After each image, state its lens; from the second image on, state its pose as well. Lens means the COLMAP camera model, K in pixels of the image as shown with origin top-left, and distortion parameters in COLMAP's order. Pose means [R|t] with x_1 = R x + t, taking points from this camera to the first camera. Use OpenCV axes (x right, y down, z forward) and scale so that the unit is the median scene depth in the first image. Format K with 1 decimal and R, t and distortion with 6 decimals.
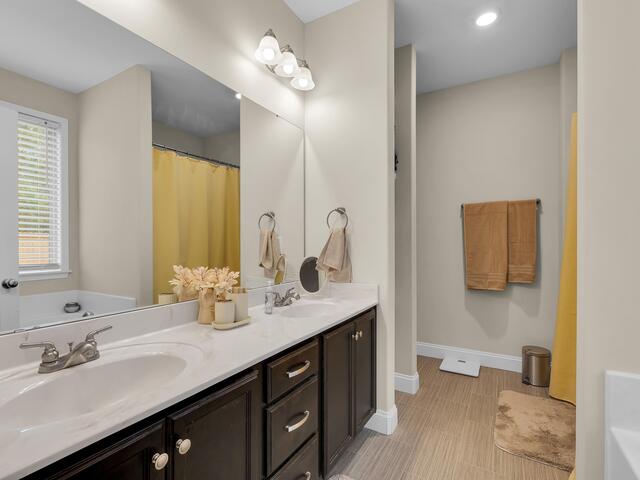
lens RADIAL K [[320.8, 0, 321.7], [0, 320.8, 241.0], [0, 0, 1]] dist [0.000353, -0.001693]
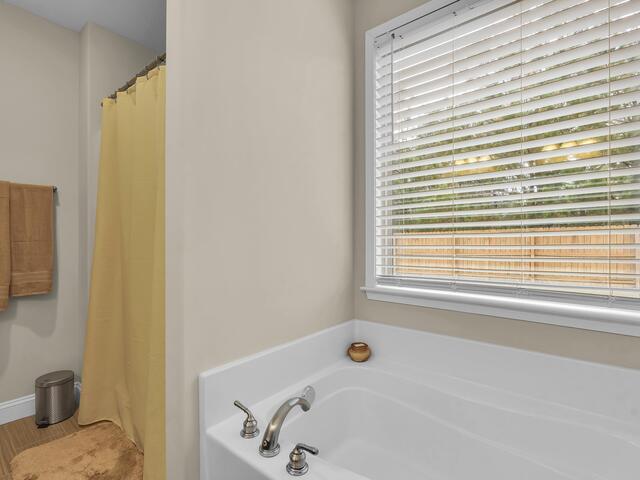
lens RADIAL K [[320.8, 0, 320.6], [0, 320.8, 241.8], [0, 0, 1]] dist [0.000353, -0.001693]
pose [[0.177792, -0.004292, 0.984059, 0.008094], [0.003653, 0.999986, 0.003701, 0.005810], [-0.984061, 0.002937, 0.177805, 0.209340]]
